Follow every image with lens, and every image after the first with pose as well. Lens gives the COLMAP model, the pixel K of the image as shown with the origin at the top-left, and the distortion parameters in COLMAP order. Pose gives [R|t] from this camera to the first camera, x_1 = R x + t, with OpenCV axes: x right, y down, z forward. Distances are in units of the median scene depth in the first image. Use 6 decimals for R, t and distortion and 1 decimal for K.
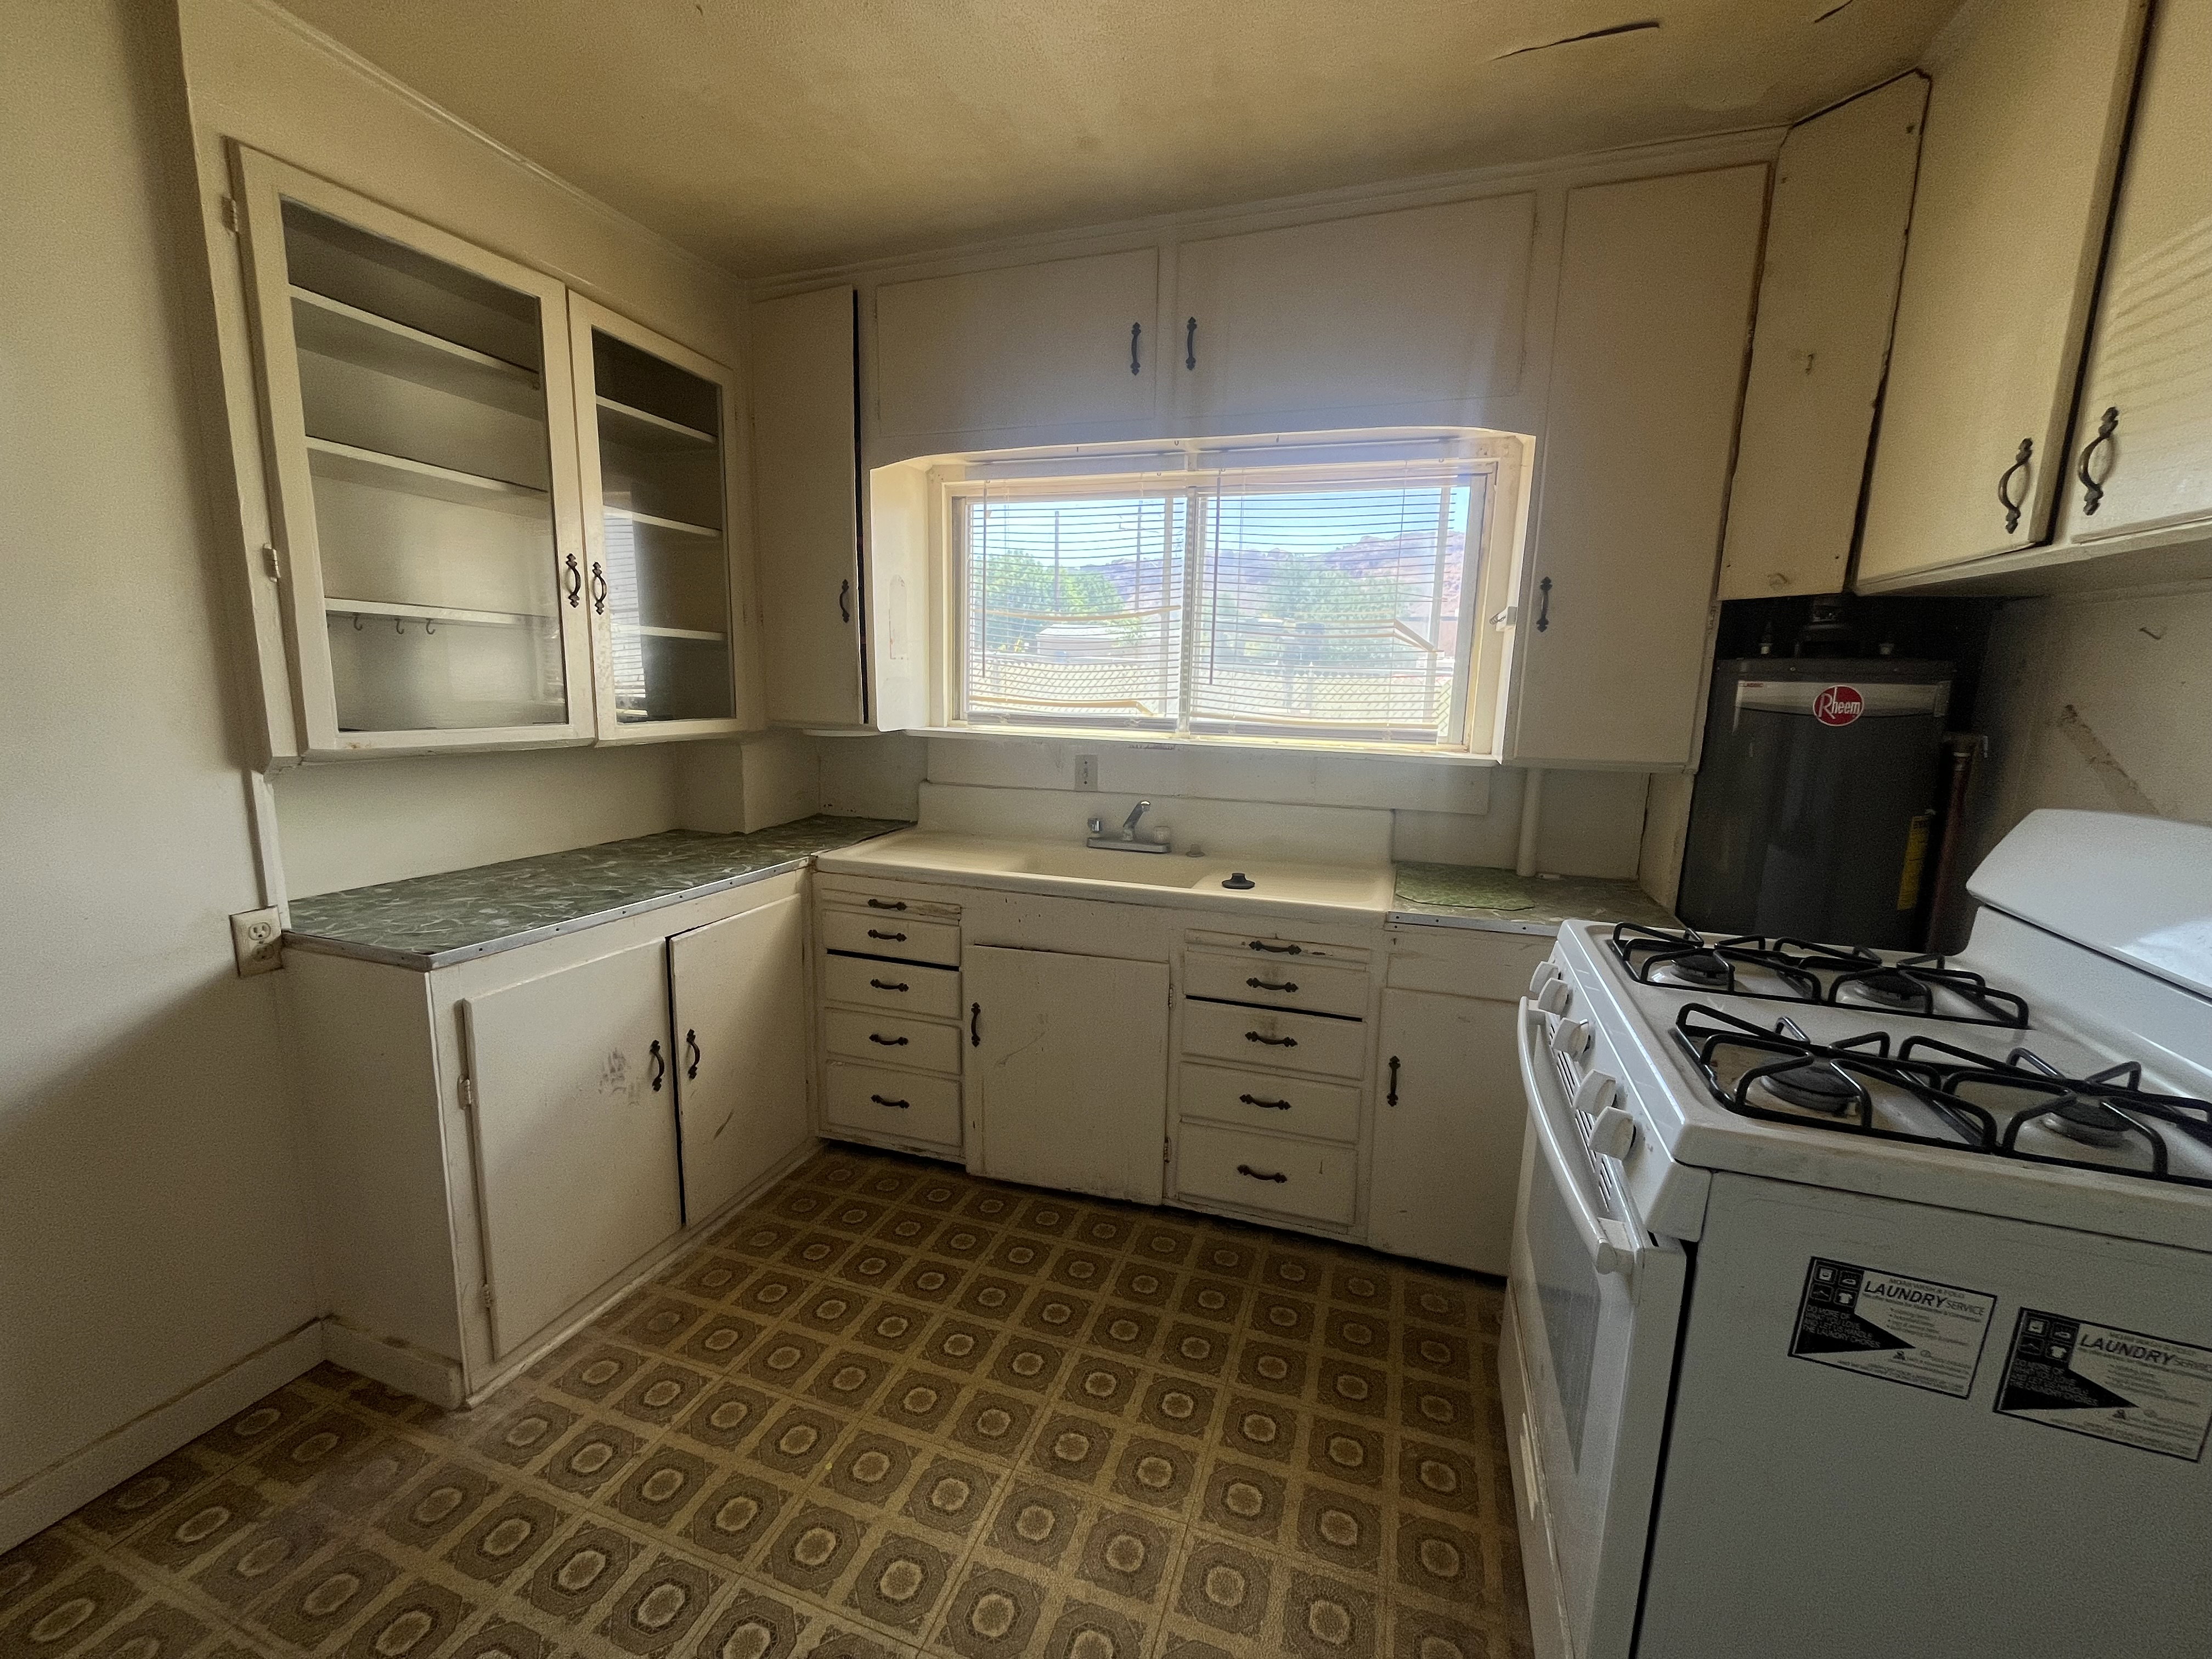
lens RADIAL K [[886.7, 0, 1112.7], [0, 886.7, 825.9], [0, 0, 1]] dist [-0.003317, -0.001046]
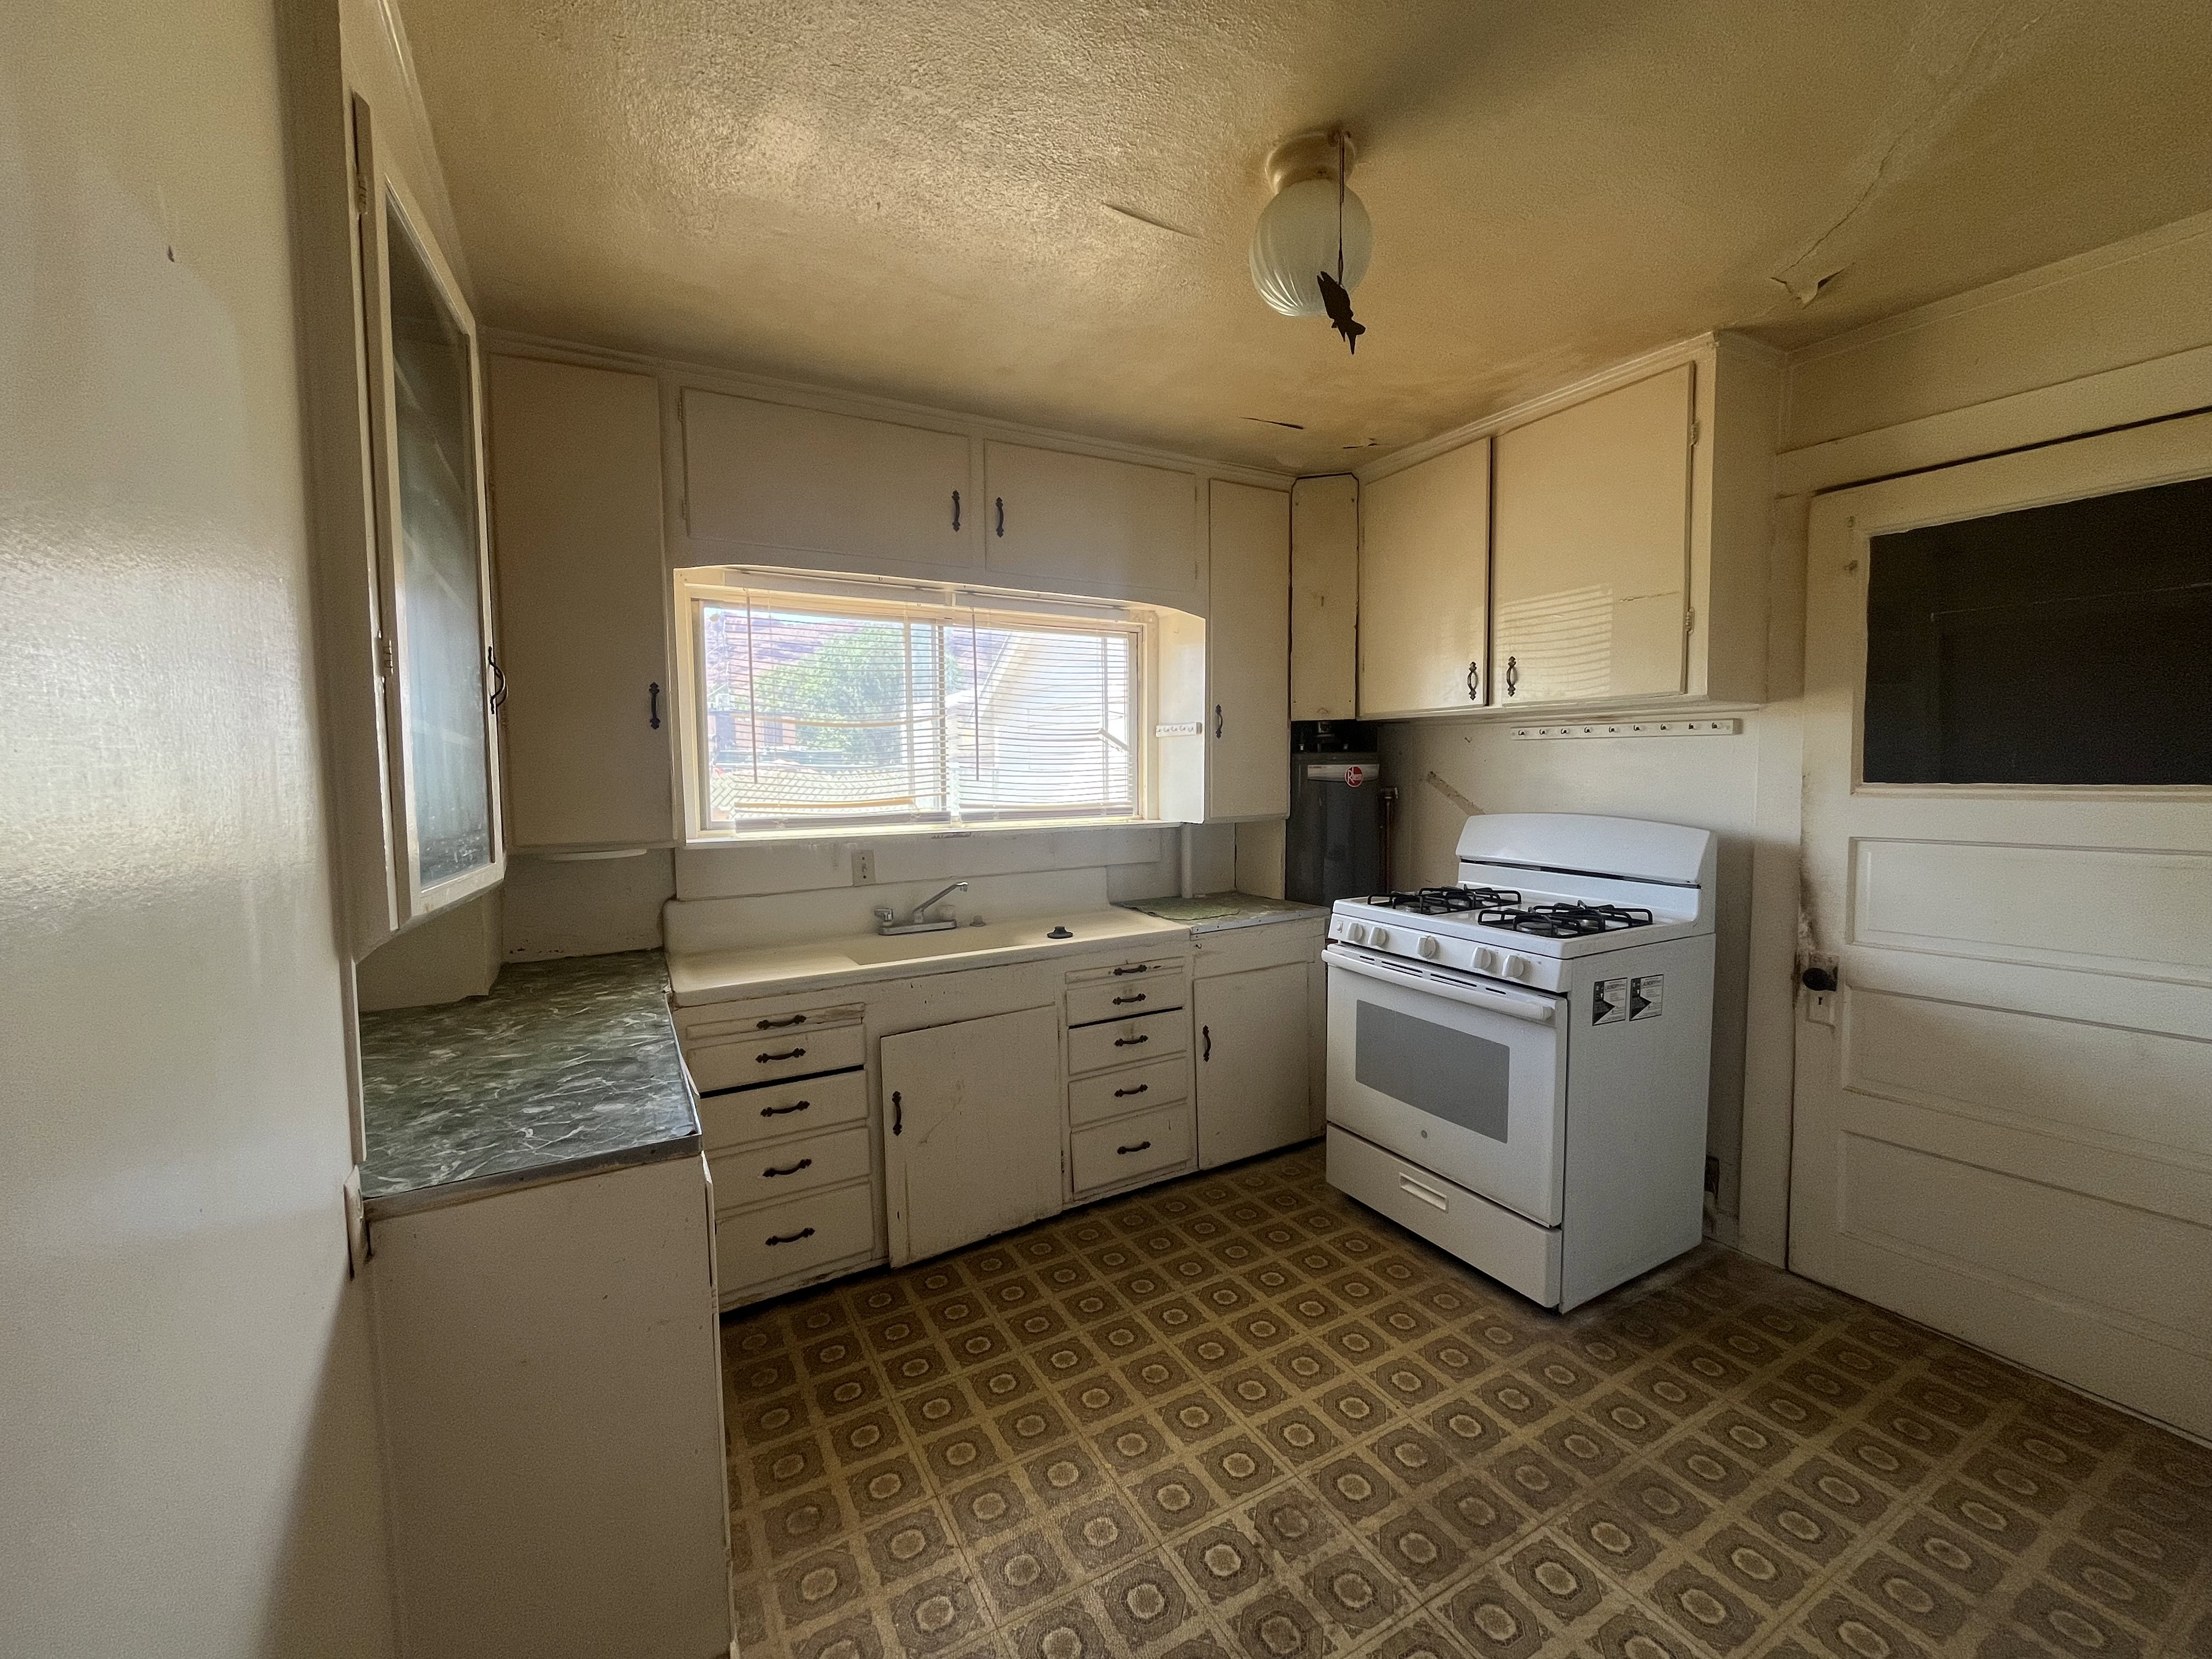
lens RADIAL K [[886.7, 0, 1103.6], [0, 886.7, 827.2], [0, 0, 1]] dist [-0.003317, -0.001046]
pose [[0.670712, -0.078901, 0.737510, -0.798859], [0.153150, 0.987631, -0.033618, -0.036868], [-0.725735, 0.135498, 0.674499, 0.090095]]
